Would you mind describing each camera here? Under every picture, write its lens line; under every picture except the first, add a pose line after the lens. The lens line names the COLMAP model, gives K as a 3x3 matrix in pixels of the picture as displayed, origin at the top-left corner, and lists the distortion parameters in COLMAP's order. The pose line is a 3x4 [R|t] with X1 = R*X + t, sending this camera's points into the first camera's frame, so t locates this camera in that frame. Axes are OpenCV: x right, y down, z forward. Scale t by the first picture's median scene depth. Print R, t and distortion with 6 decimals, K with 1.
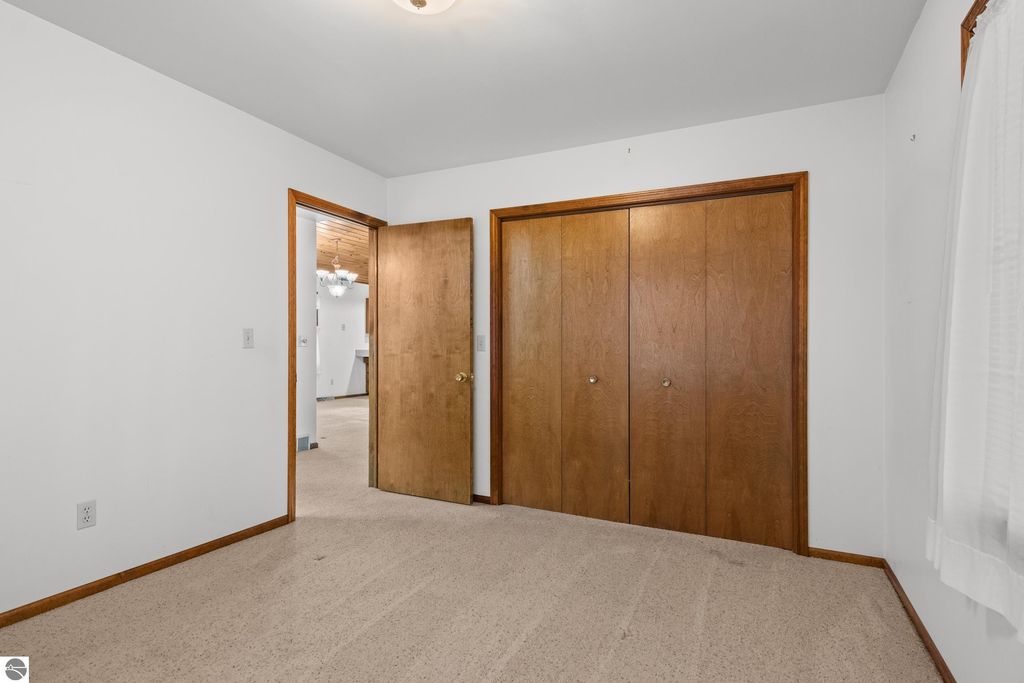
lens RADIAL K [[504.6, 0, 512.0], [0, 504.6, 341.5], [0, 0, 1]] dist [0.000787, 0.000072]
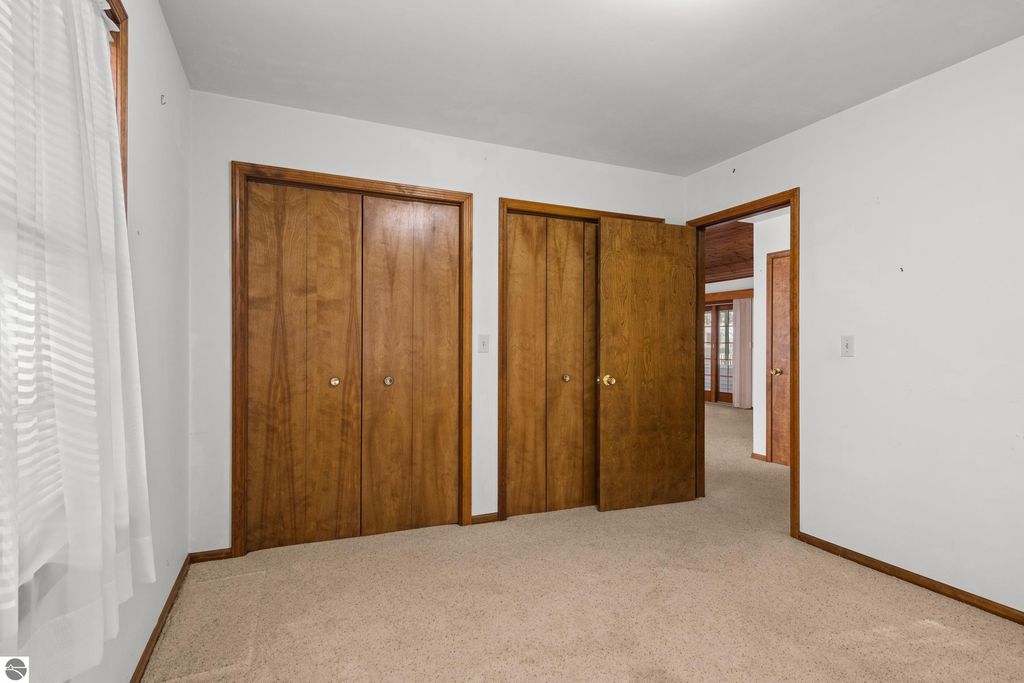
lens RADIAL K [[530.5, 0, 512.0], [0, 530.5, 341.5], [0, 0, 1]] dist [0.000417, 0.000182]
pose [[0.649633, 0.002718, 0.760243, -0.386373], [-0.008389, 0.999958, 0.003593, -0.003079], [-0.760202, -0.008712, 0.649628, 0.186843]]
